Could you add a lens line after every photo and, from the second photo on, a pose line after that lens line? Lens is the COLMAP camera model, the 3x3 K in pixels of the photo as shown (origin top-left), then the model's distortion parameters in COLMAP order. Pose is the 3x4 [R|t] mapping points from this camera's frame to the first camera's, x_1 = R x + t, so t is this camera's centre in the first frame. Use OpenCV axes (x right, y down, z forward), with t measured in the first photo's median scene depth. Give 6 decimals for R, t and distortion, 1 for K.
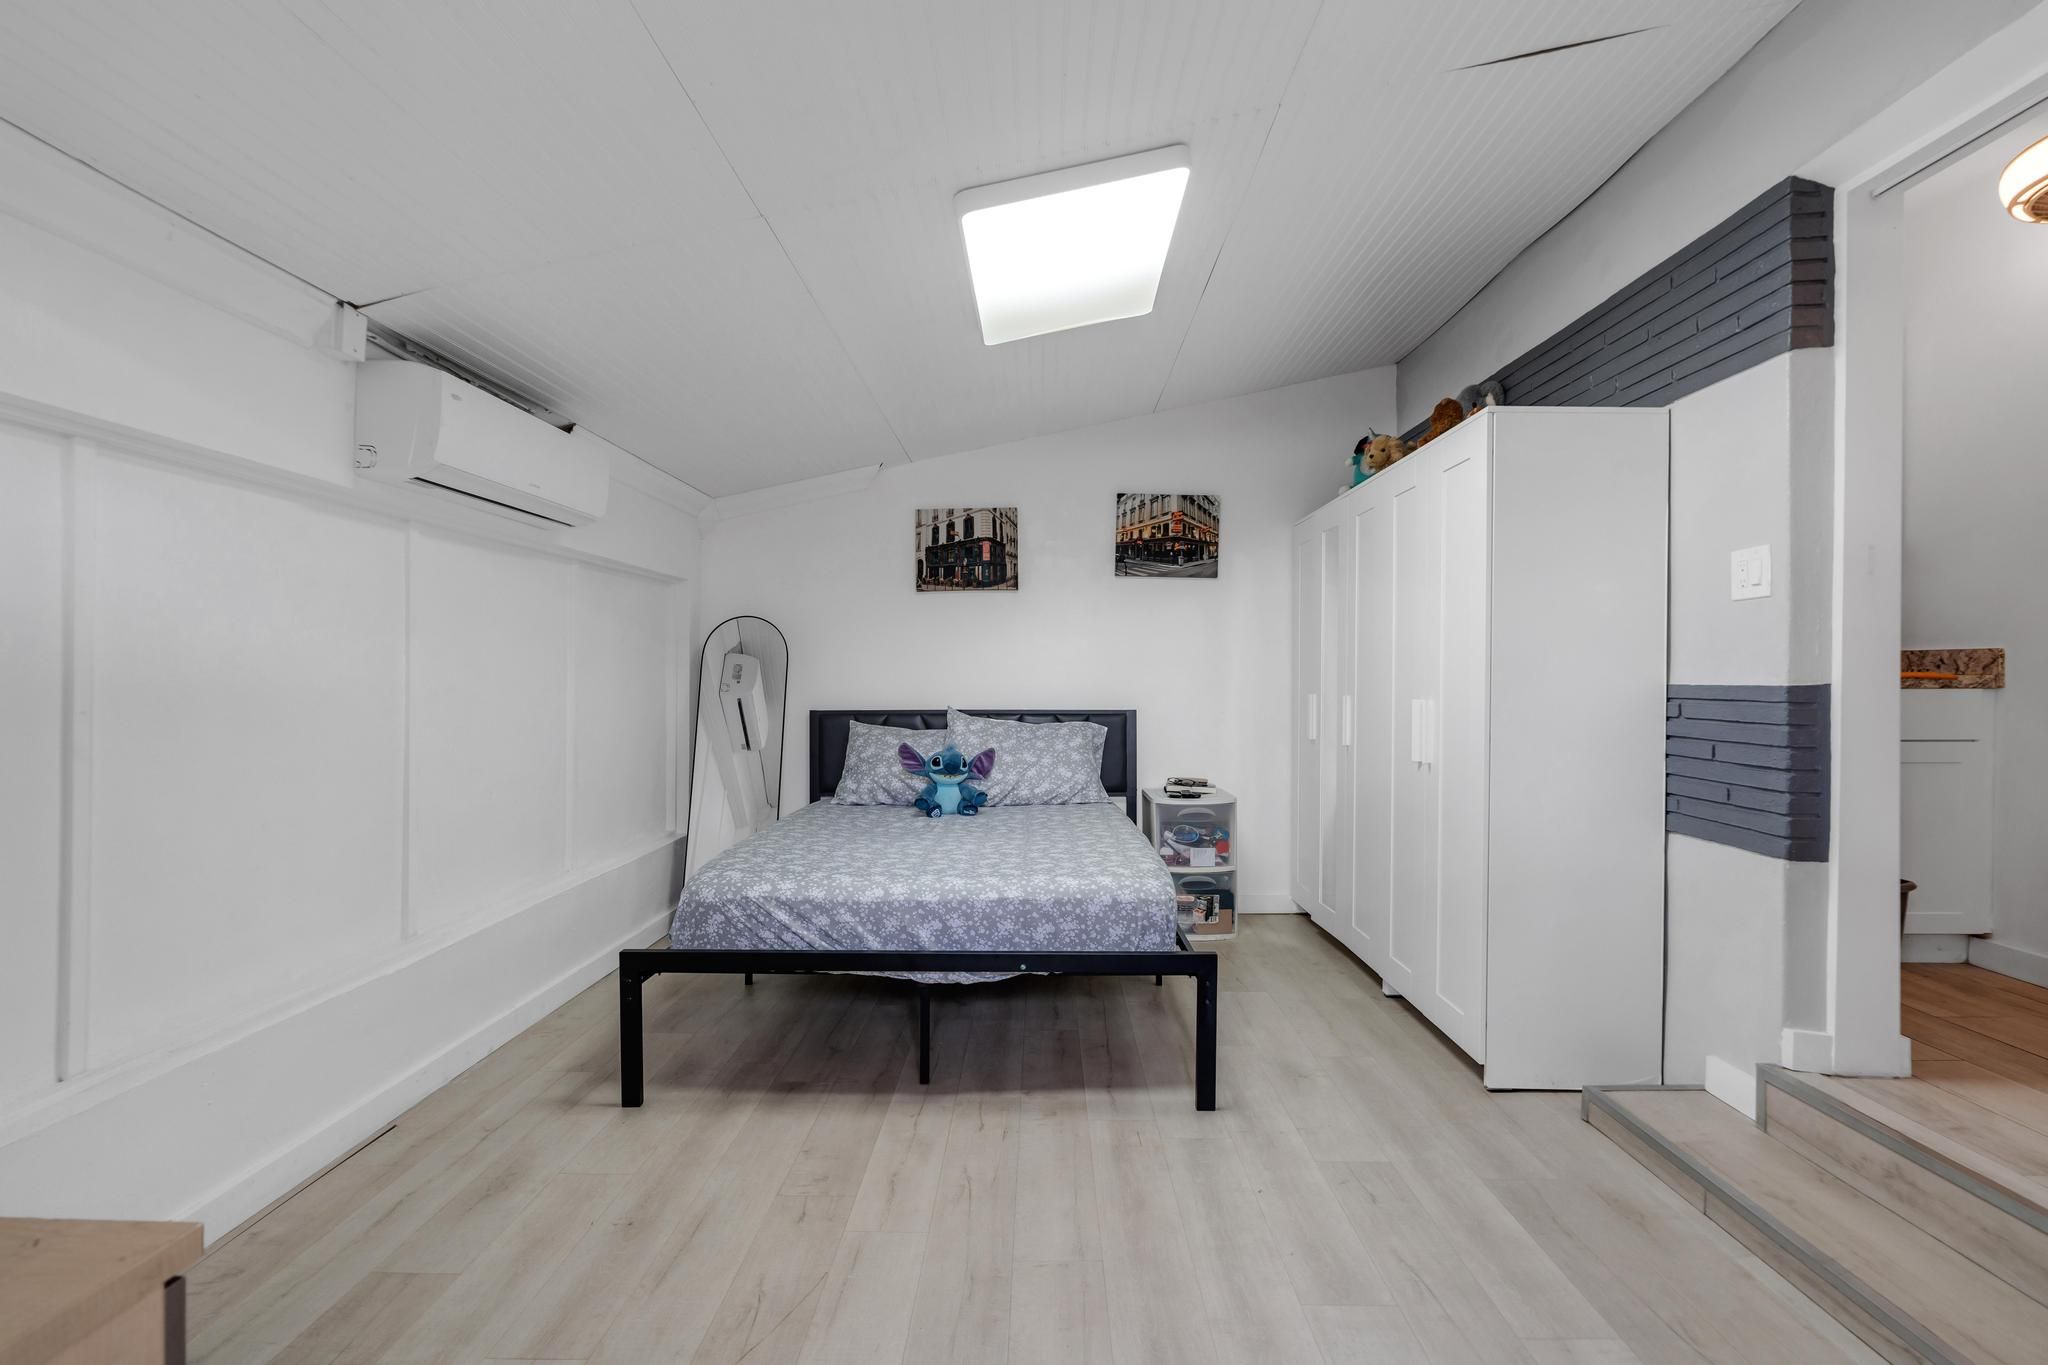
lens RADIAL K [[936.1, 0, 1058.4], [0, 936.1, 684.9], [0, 0, 1]] dist [-0.007673, 0.002420]
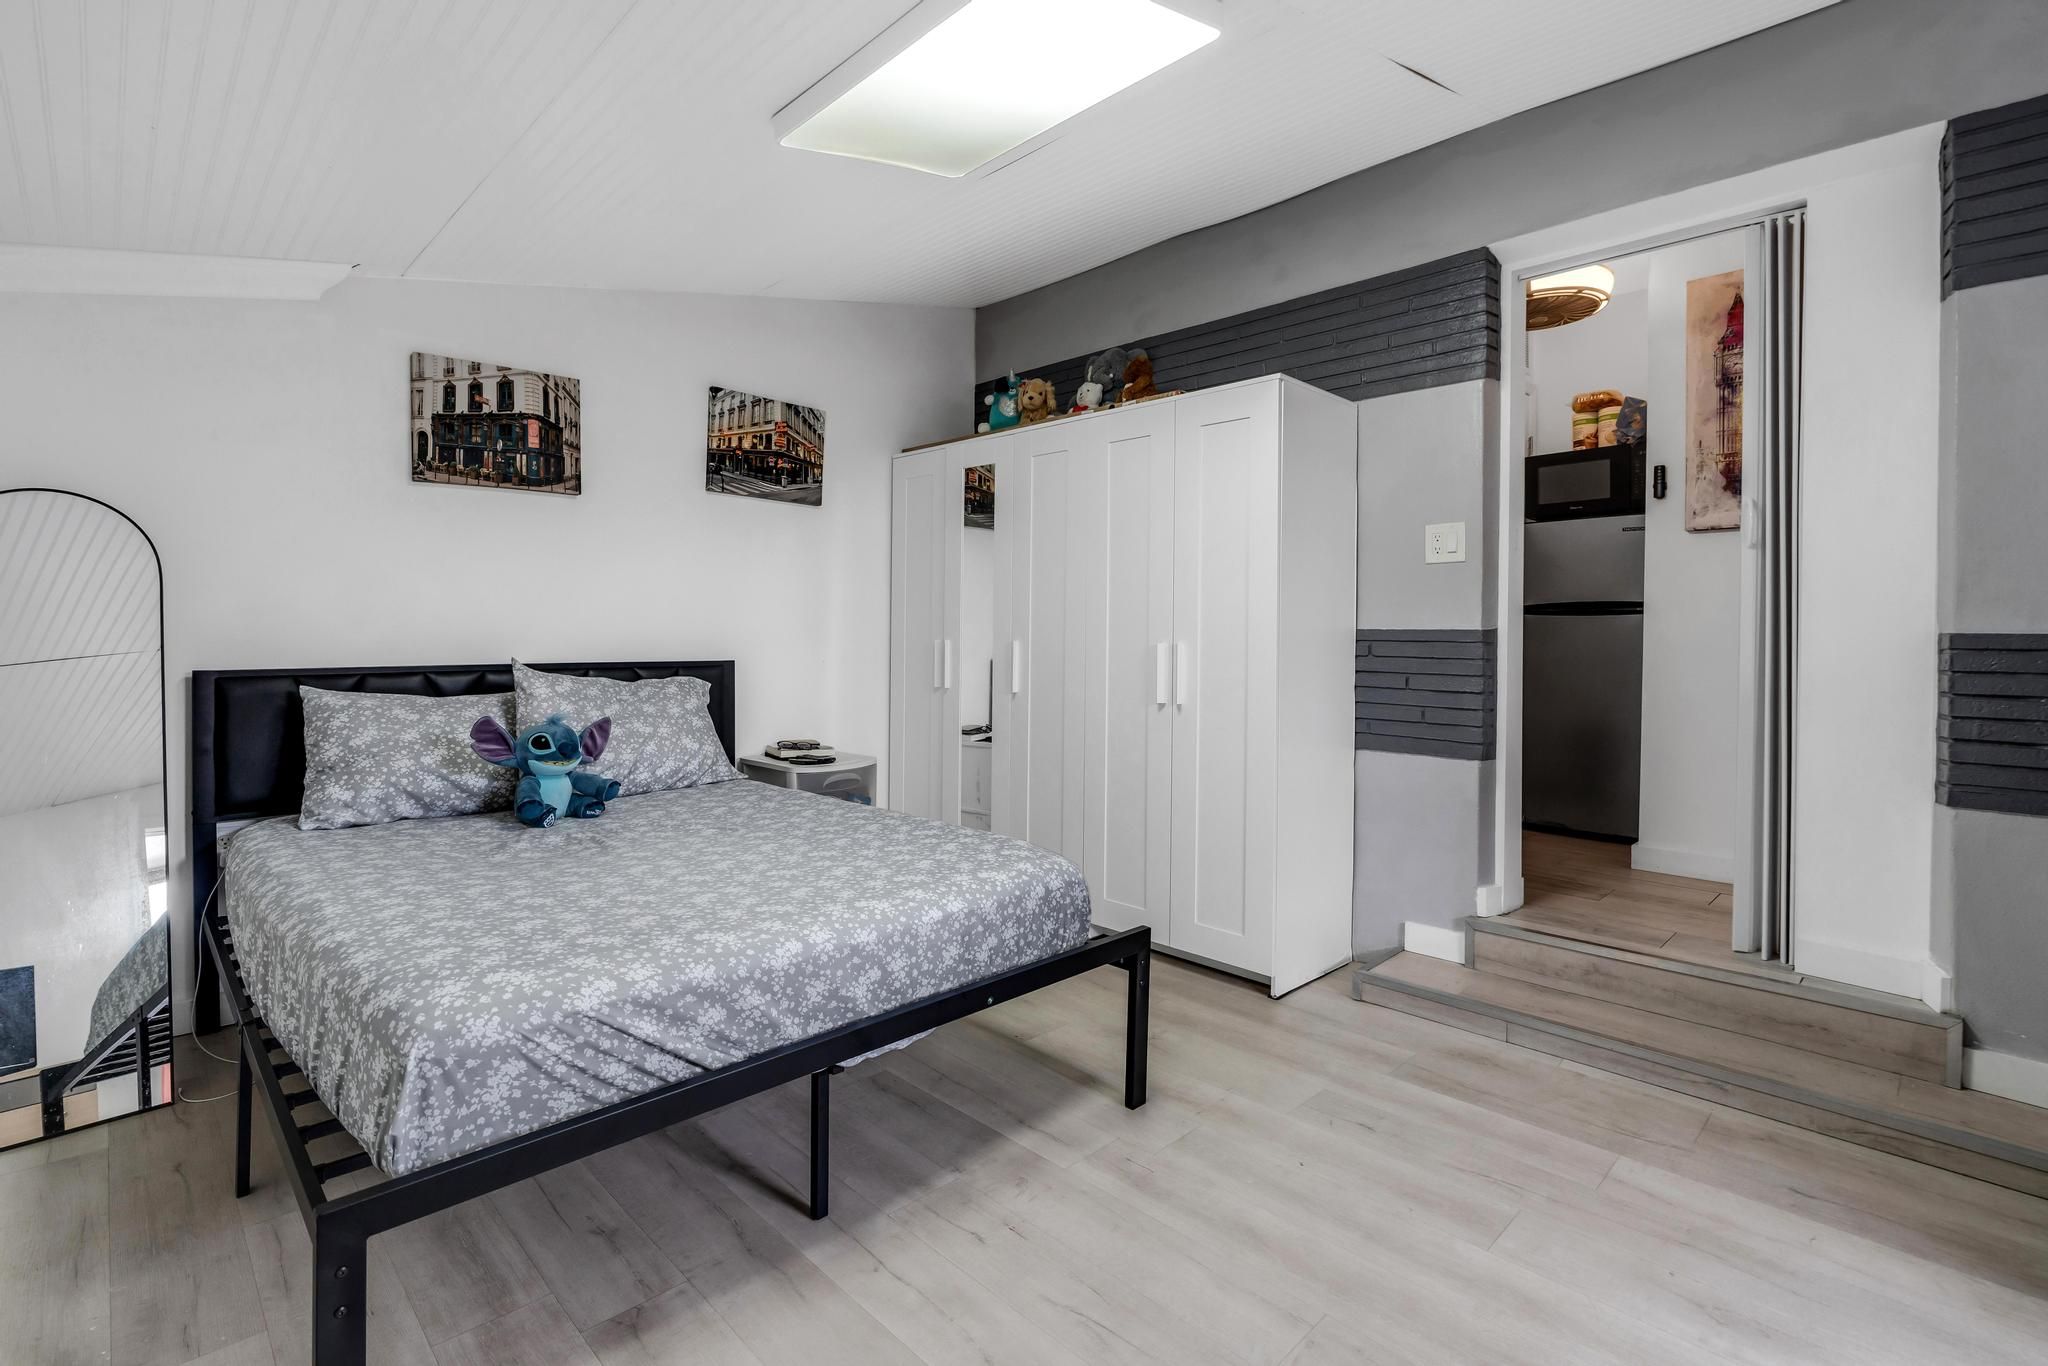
lens RADIAL K [[936.1, 0, 1043.8], [0, 936.1, 636.7], [0, 0, 1]] dist [-0.007673, 0.002420]
pose [[0.707296, 0.001151, 0.706916, -0.408558], [-0.001823, 0.999998, 0.000195, 0.008098], [-0.706915, -0.001426, 0.707297, 0.336573]]
